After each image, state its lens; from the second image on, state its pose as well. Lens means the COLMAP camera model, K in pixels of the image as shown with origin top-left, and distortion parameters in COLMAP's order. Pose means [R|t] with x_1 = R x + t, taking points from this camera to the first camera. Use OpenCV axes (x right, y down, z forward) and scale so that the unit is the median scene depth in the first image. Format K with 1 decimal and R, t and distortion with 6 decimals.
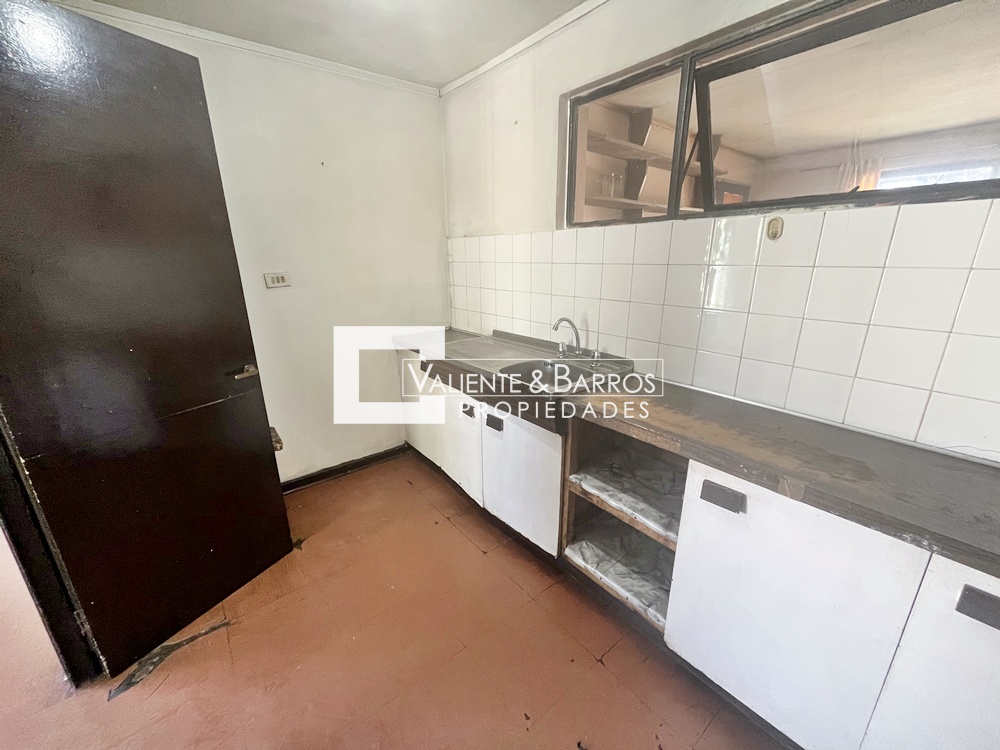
lens RADIAL K [[401.1, 0, 496.9], [0, 401.1, 377.4], [0, 0, 1]] dist [-0.001954, 0.000172]
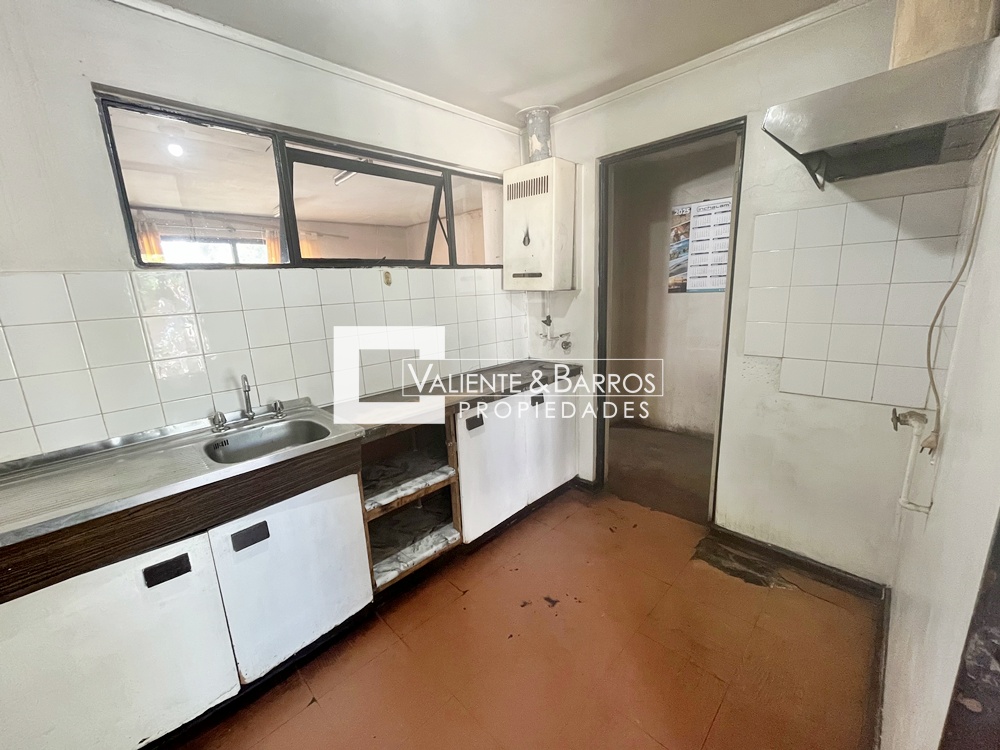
lens RADIAL K [[401.1, 0, 498.4], [0, 401.1, 375.9], [0, 0, 1]] dist [-0.001954, 0.000172]
pose [[-0.120256, -0.197538, 0.972891, -0.854257], [0.332894, 0.915238, 0.226981, -0.195324], [-0.935265, 0.351166, -0.044304, 0.674064]]
